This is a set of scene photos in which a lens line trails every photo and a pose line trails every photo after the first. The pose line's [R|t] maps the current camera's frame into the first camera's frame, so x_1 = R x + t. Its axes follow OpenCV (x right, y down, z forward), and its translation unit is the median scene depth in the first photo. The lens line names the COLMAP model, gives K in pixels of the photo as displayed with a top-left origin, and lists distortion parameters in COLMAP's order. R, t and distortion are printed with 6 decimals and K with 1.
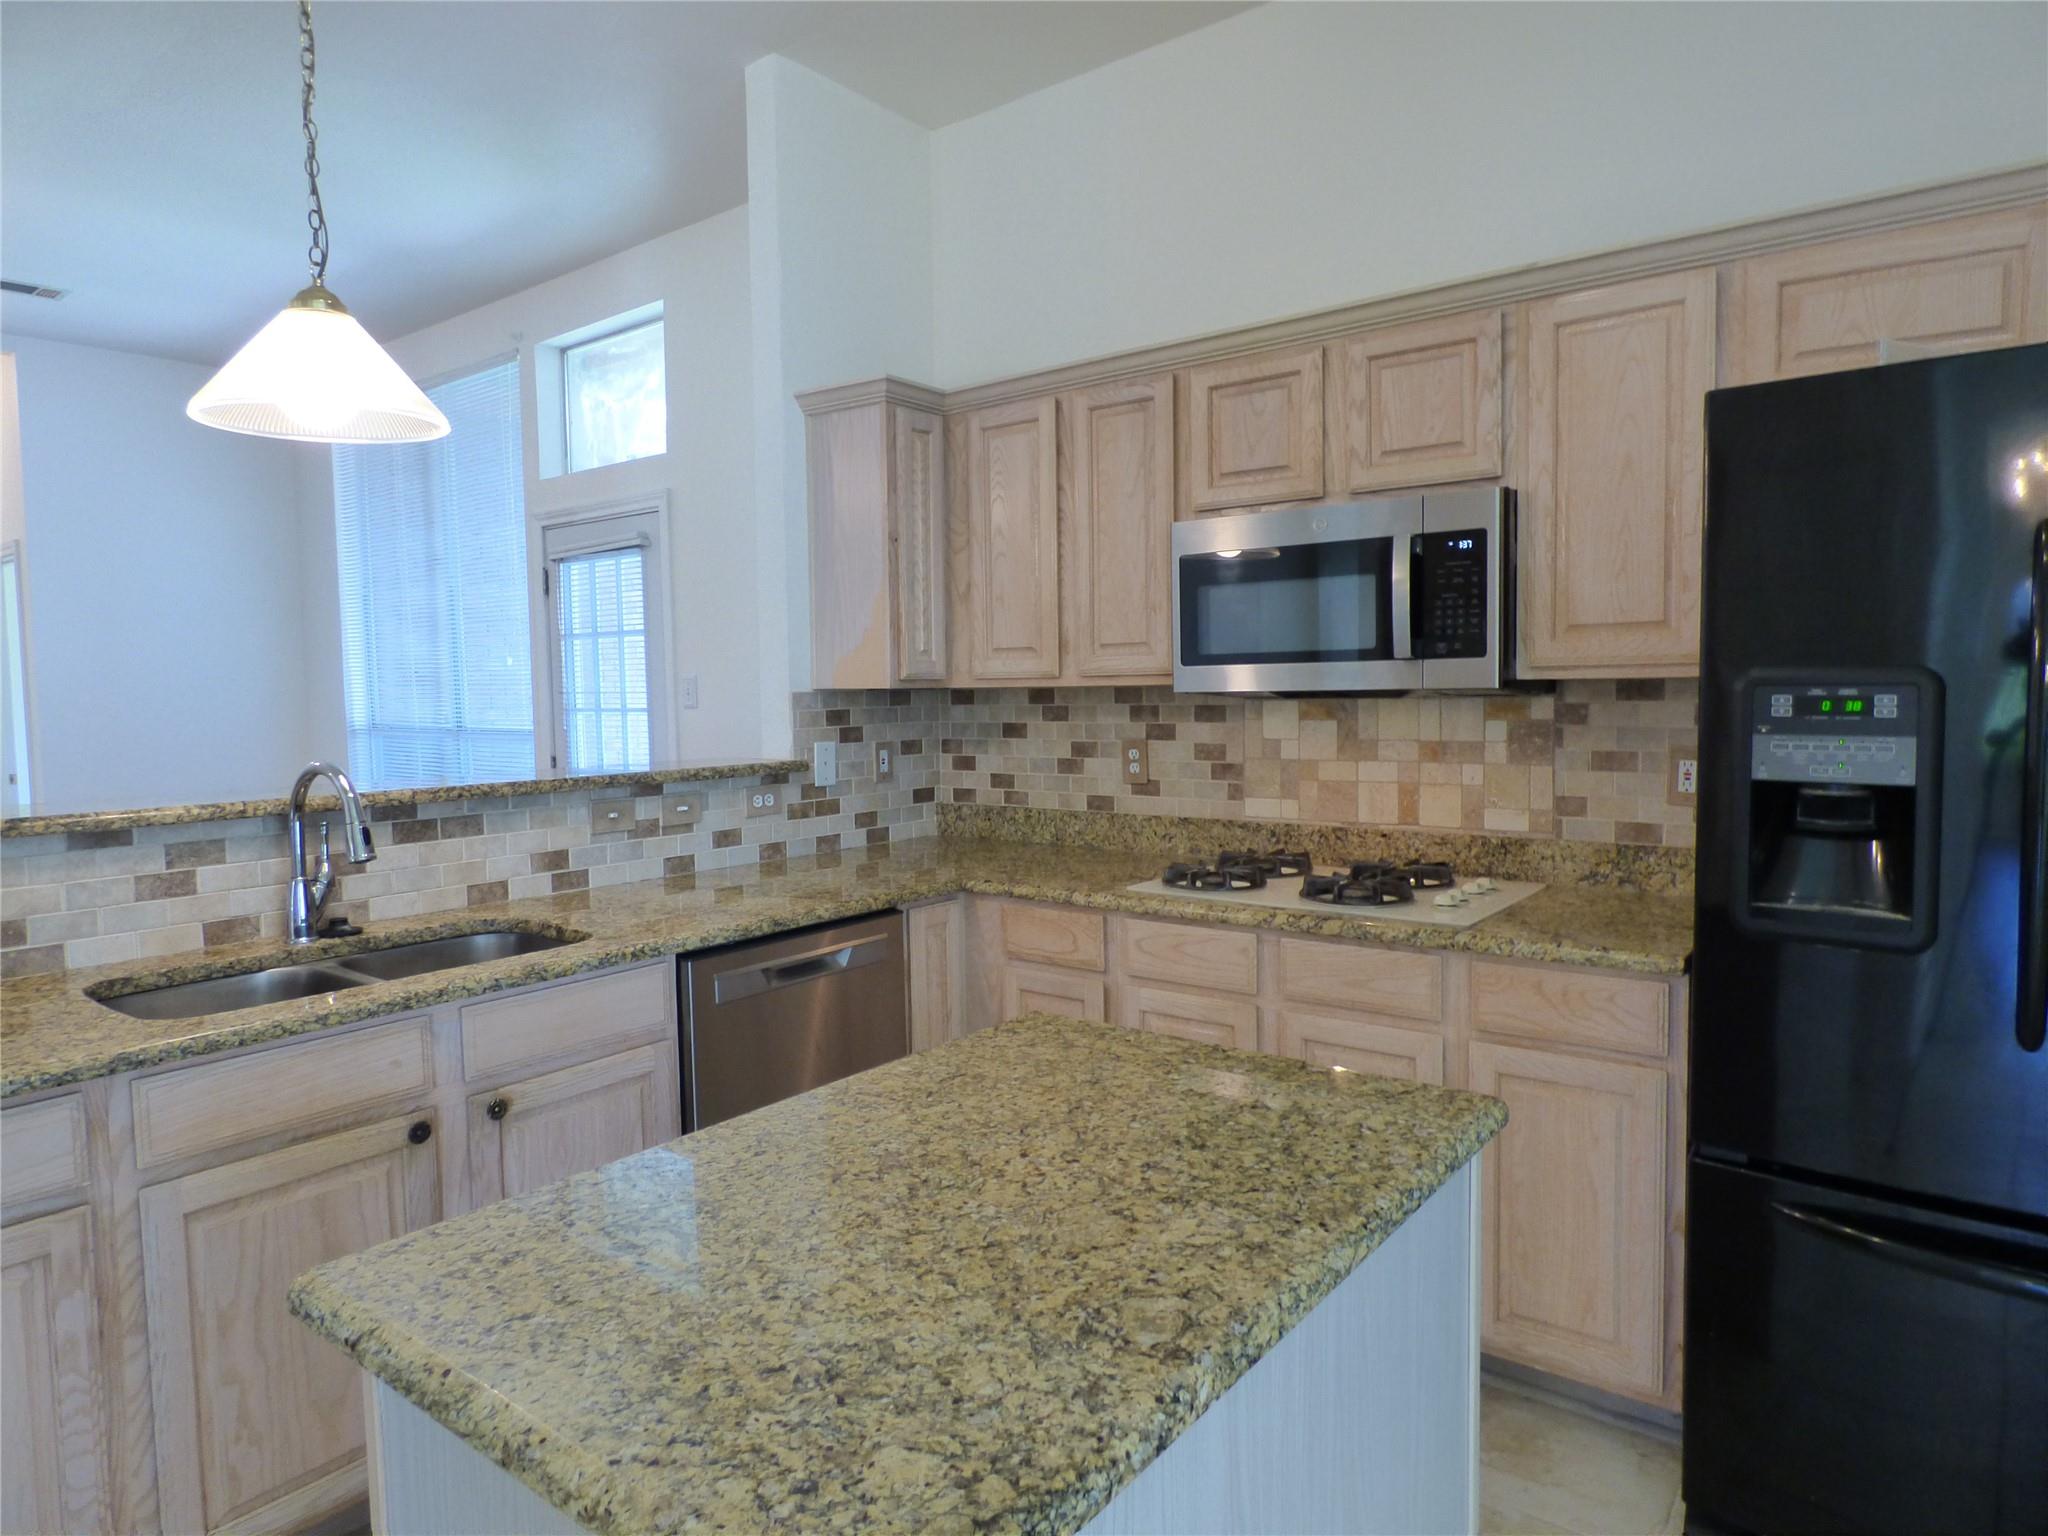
lens RADIAL K [[1240.6, 0, 1024.0], [0, 1240.6, 768.0], [0, 0, 1]] dist [0.000612, -0.003619]
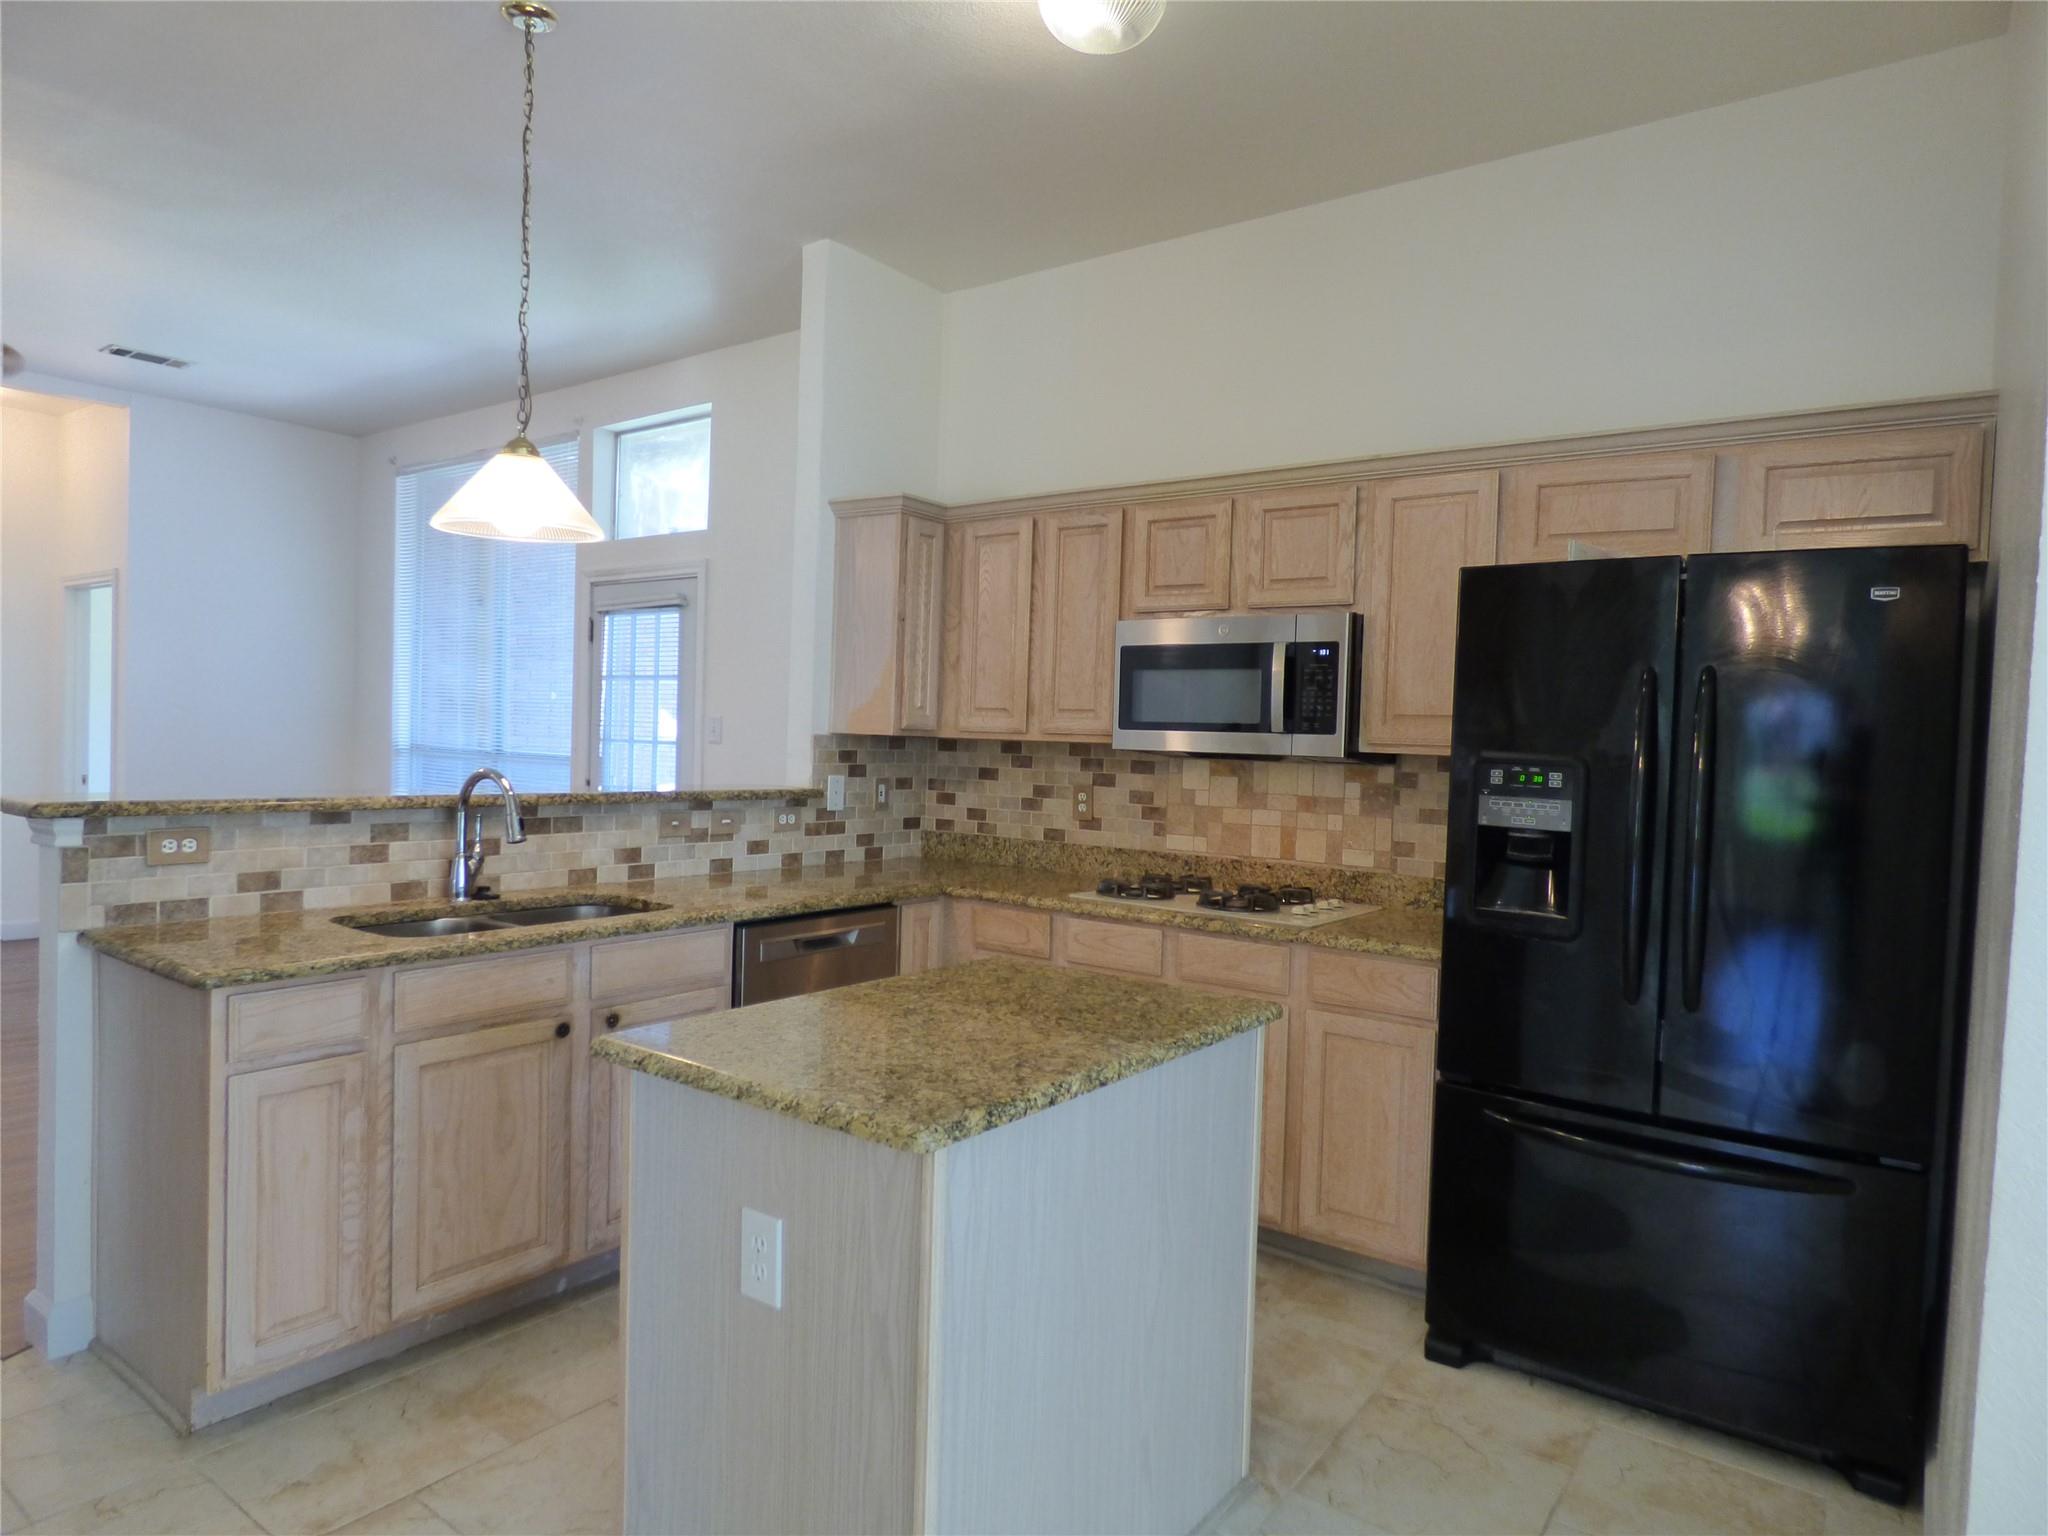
lens RADIAL K [[1199.9, 0, 1009.1], [0, 1199.9, 776.6], [0, 0, 1]] dist [-0.113566, -0.000079]
pose [[0.998716, 0.048757, 0.013783, -0.004280], [-0.048252, 0.998227, -0.034851, 0.017691], [-0.015457, 0.034142, 0.999297, -0.267550]]
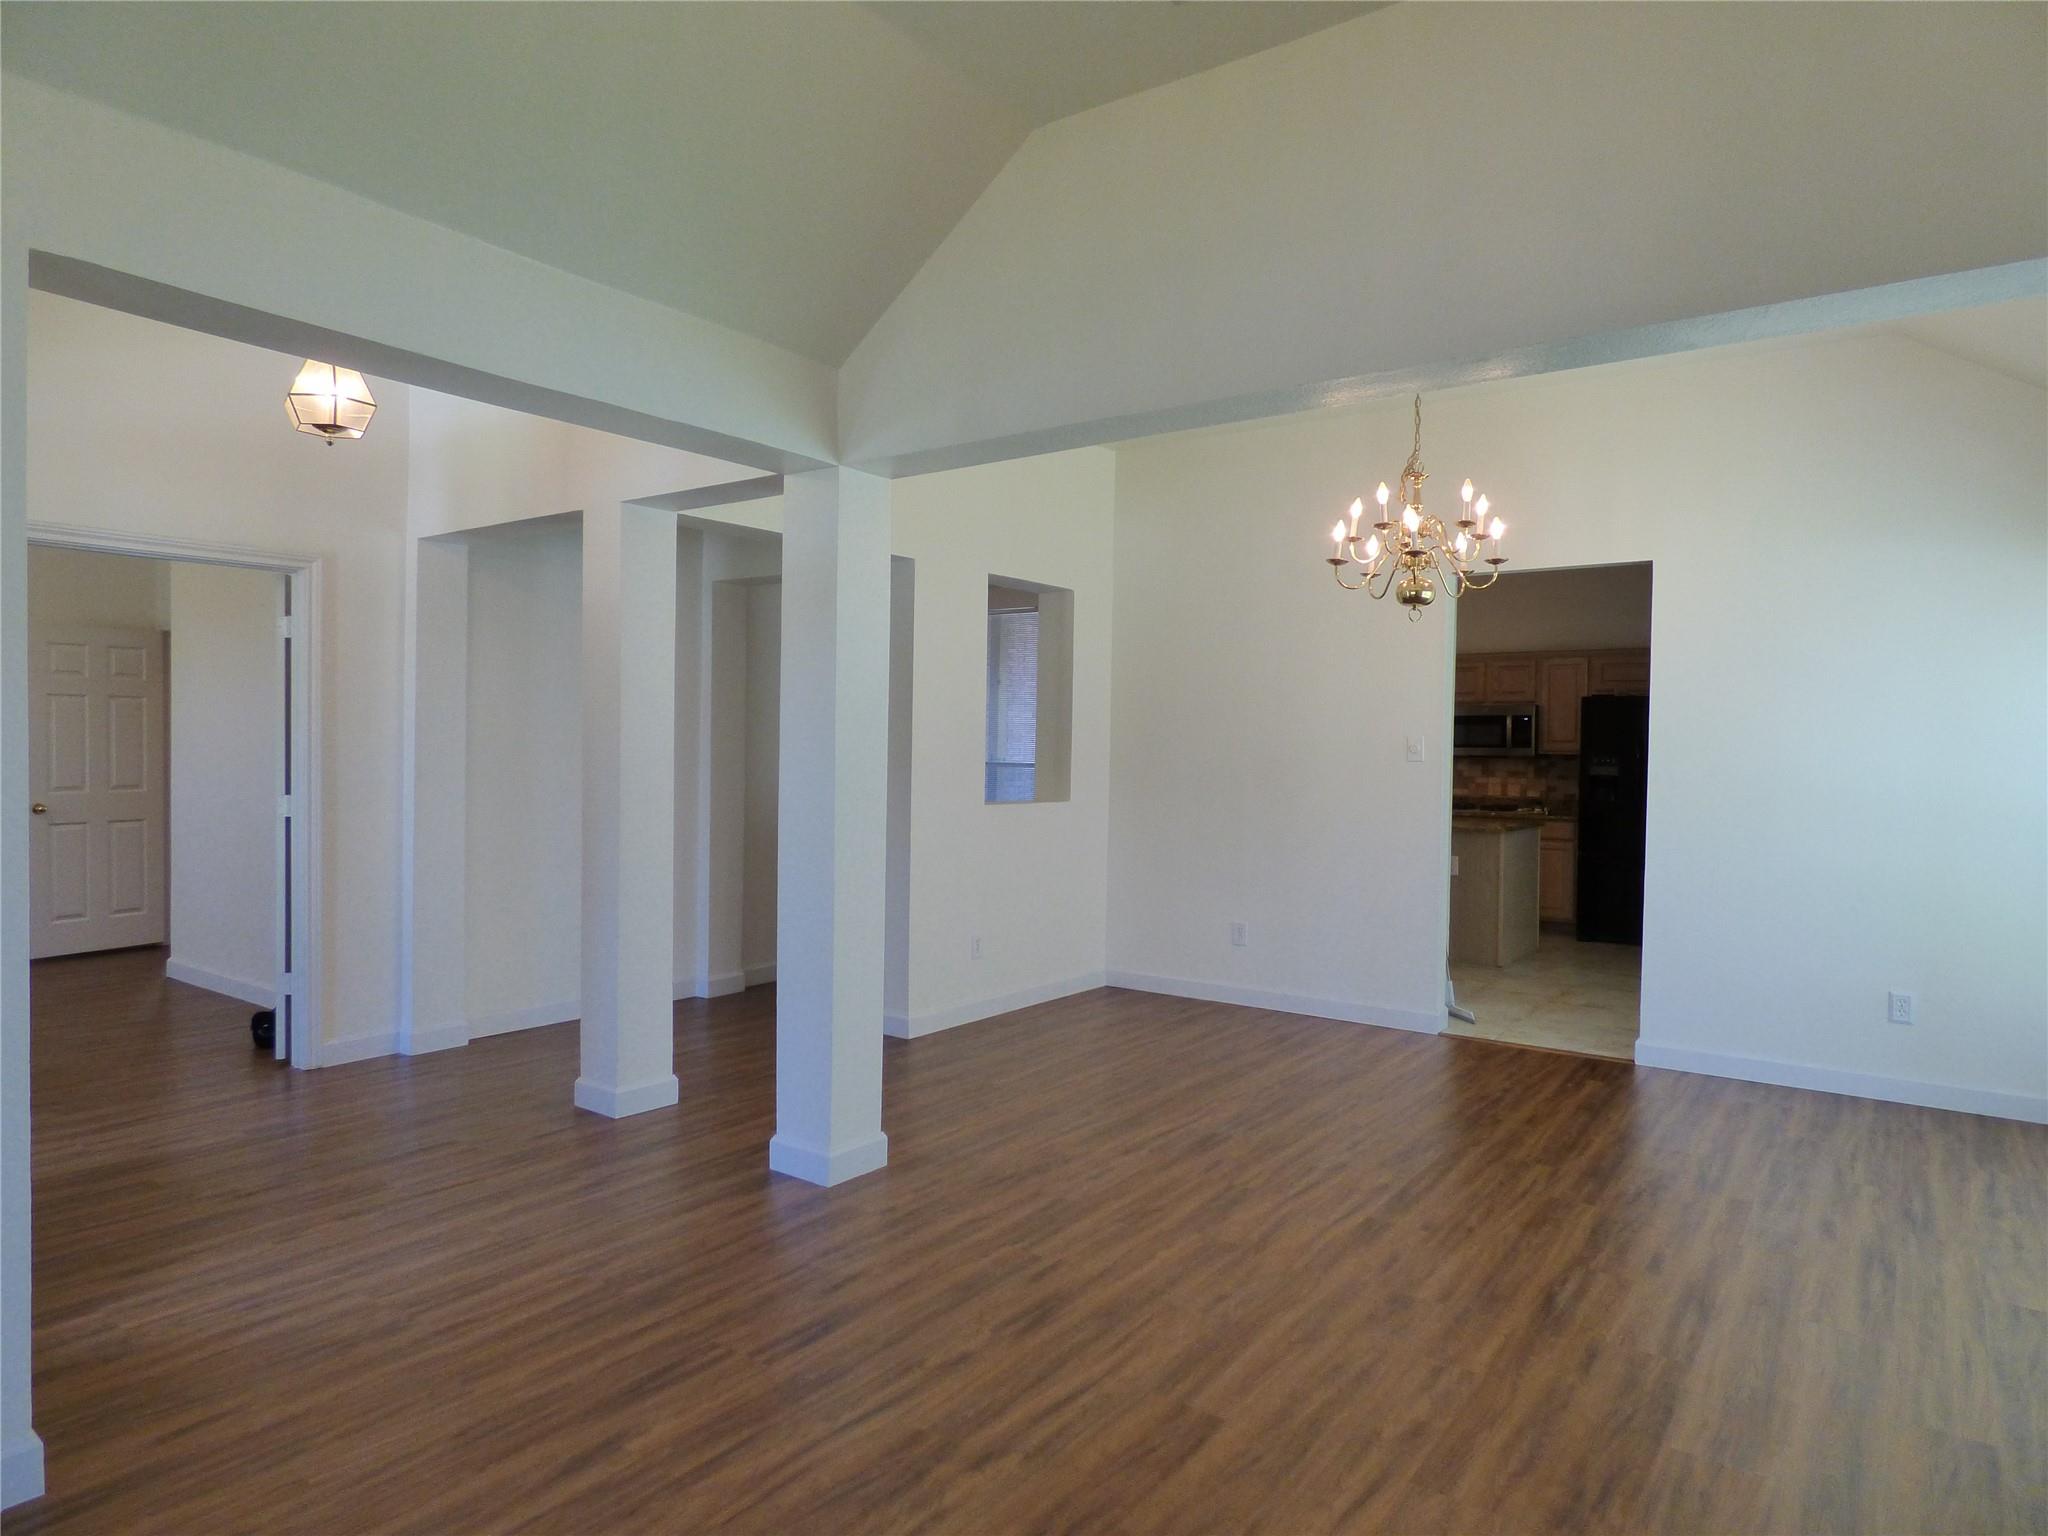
lens RADIAL K [[1229.5, 0, 1025.4], [0, 1229.5, 773.6], [0, 0, 1]] dist [0.001899, 0.000190]
pose [[0.999404, 0.028836, 0.018984, -1.132361], [-0.027935, 0.998544, -0.046136, 0.188026], [-0.020287, 0.045578, 0.998755, -2.486967]]
